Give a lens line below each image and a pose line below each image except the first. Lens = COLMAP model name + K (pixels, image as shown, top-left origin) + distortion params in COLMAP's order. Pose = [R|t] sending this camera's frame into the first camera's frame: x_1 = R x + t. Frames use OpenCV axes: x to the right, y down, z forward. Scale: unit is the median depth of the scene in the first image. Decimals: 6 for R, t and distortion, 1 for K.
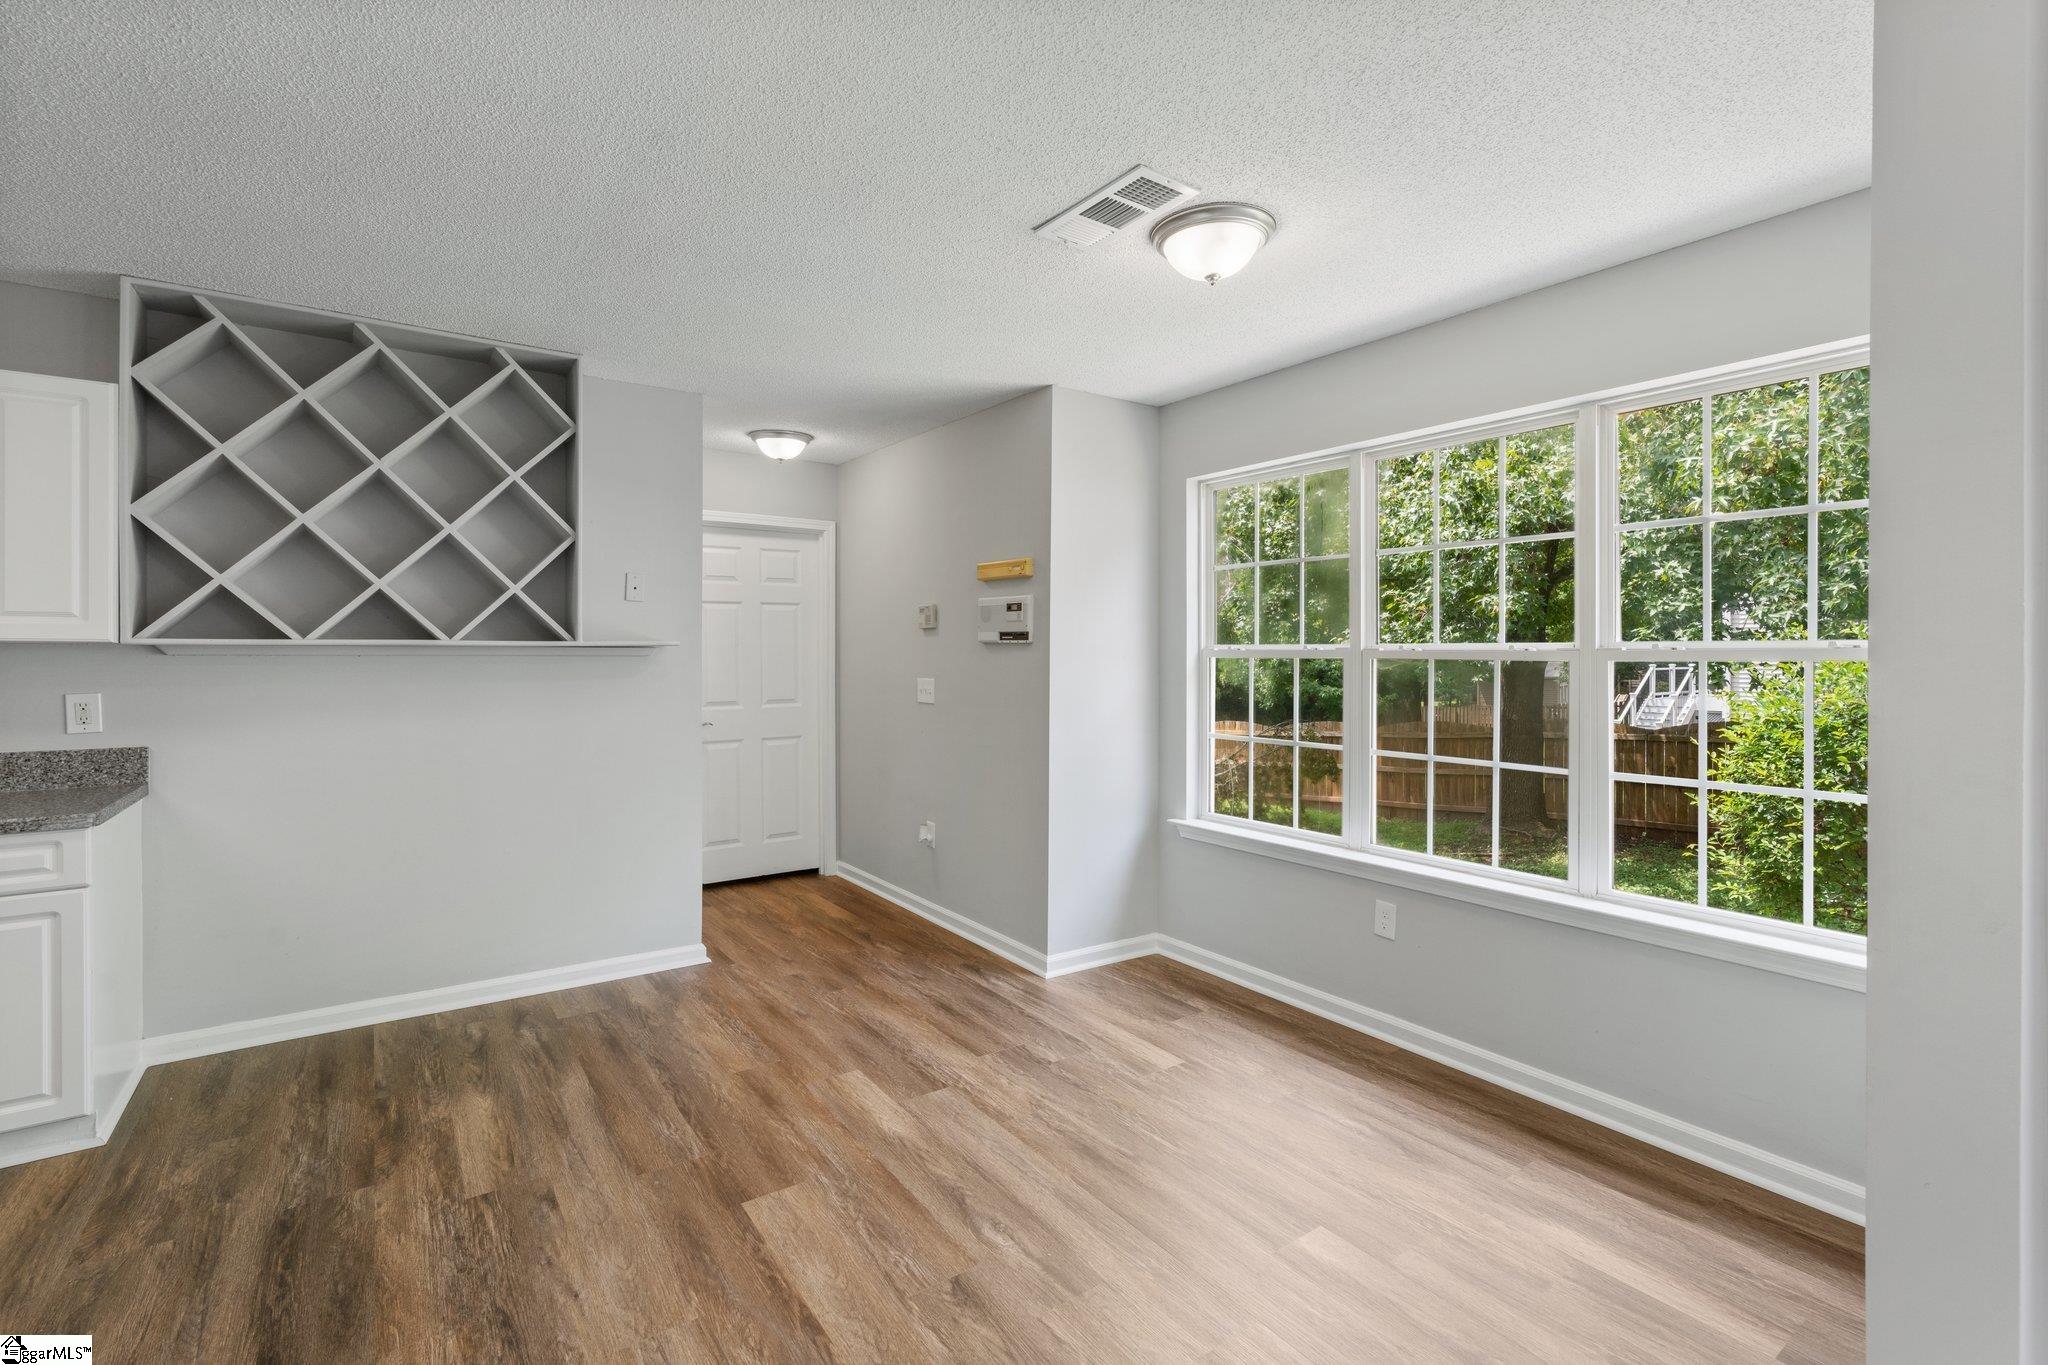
lens RADIAL K [[925.6, 0, 1028.1], [0, 925.6, 658.9], [0, 0, 1]] dist [0.002646, 0.000387]
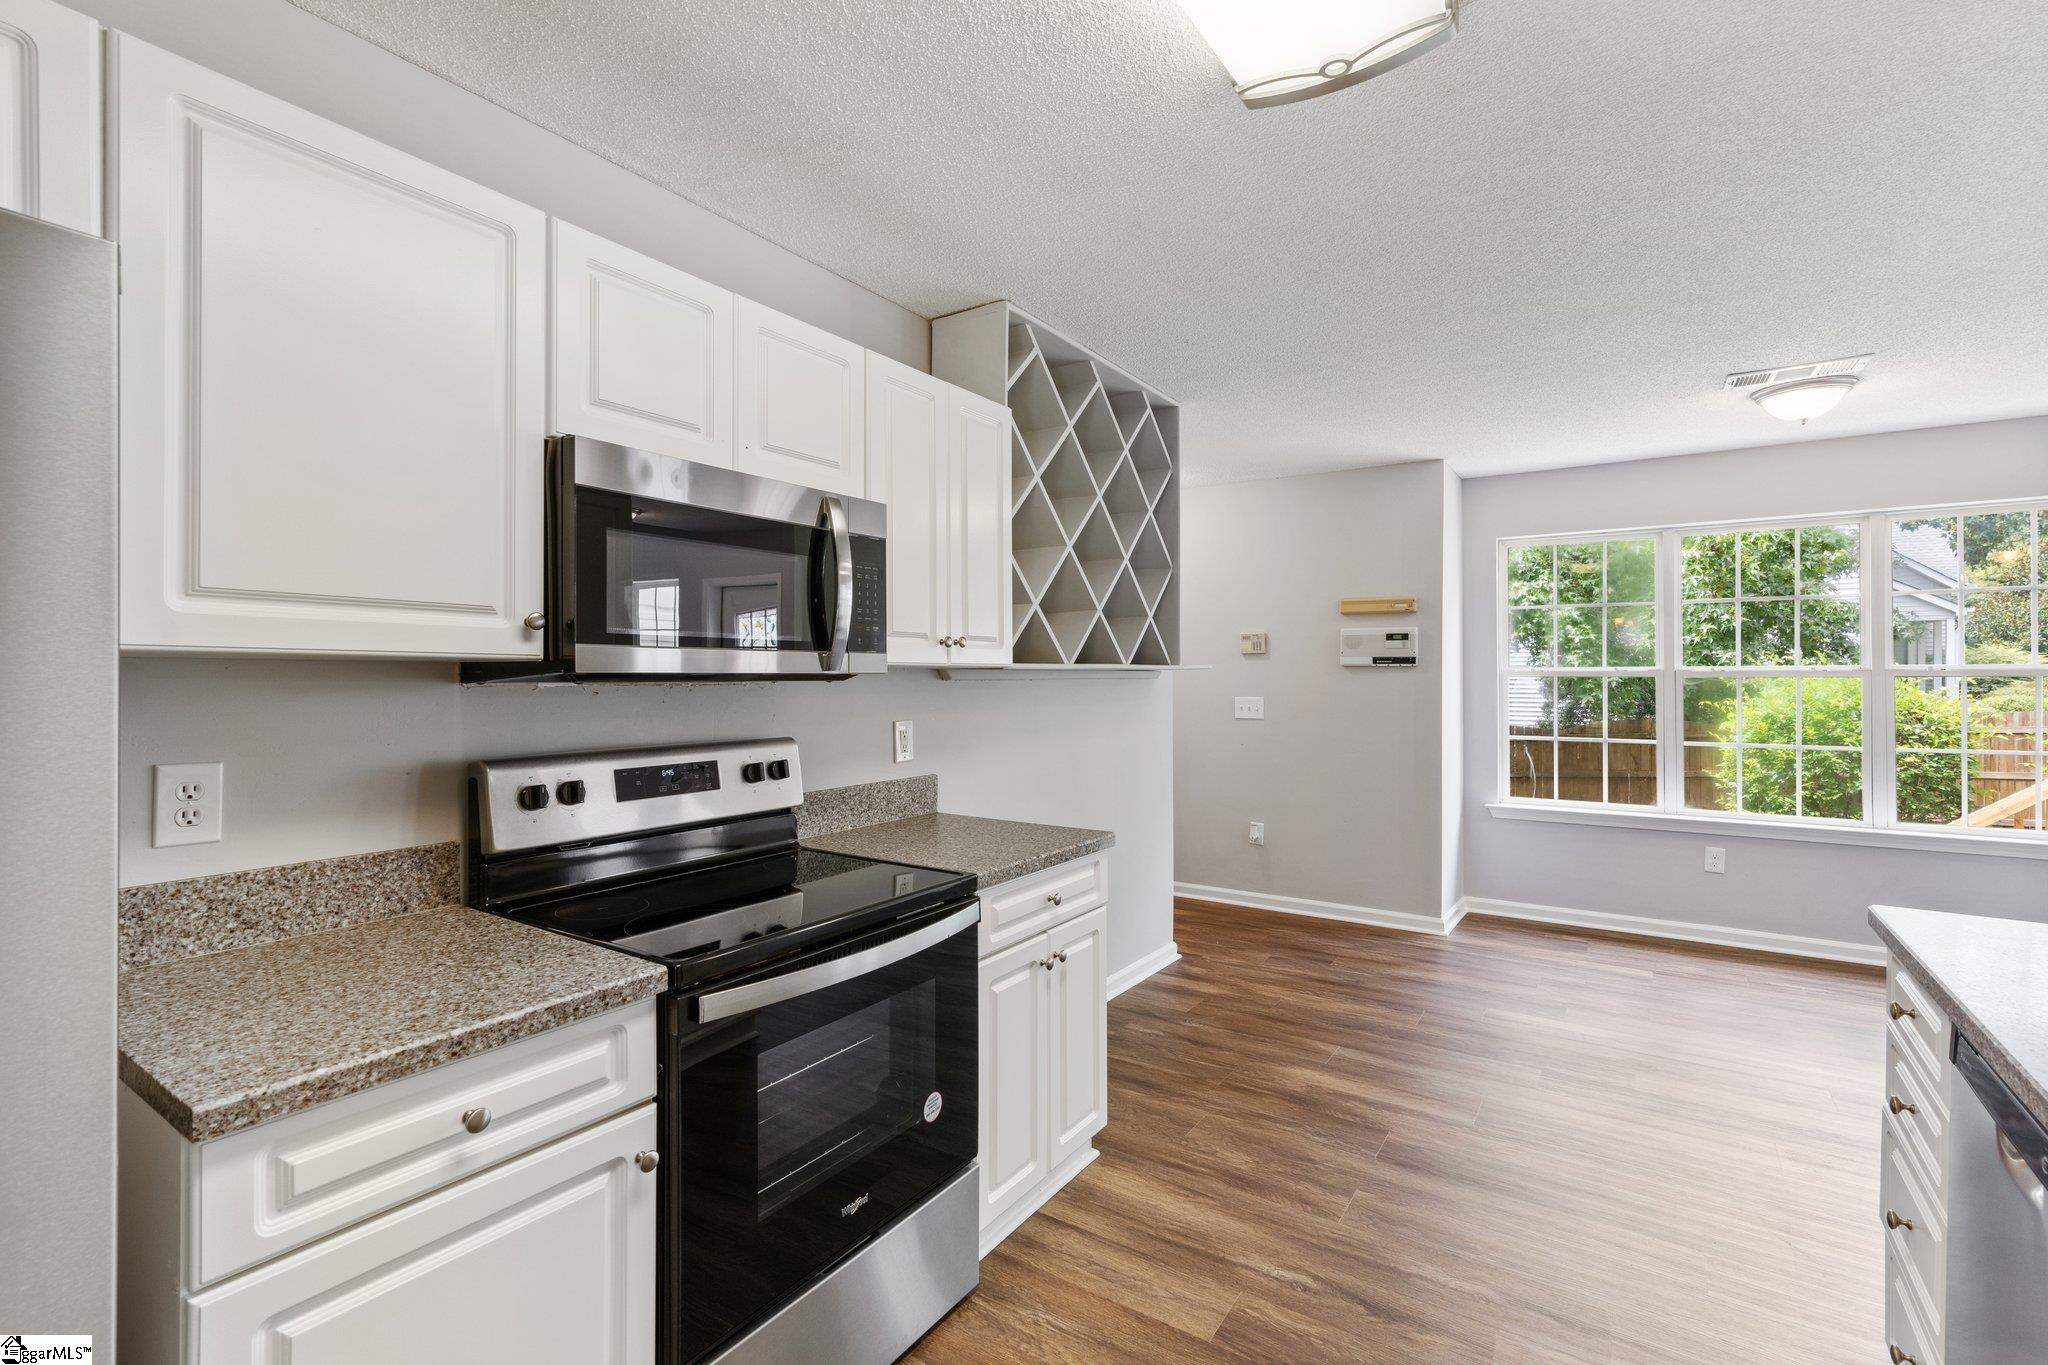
lens RADIAL K [[922.2, 0, 1031.7], [0, 922.2, 673.2], [0, 0, 1]] dist [0.005702, 0.000889]
pose [[0.931037, -0.003631, 0.364908, -1.235453], [0.006423, 0.999959, -0.006437, -0.004447], [-0.364869, 0.008336, 0.931021, 0.059936]]
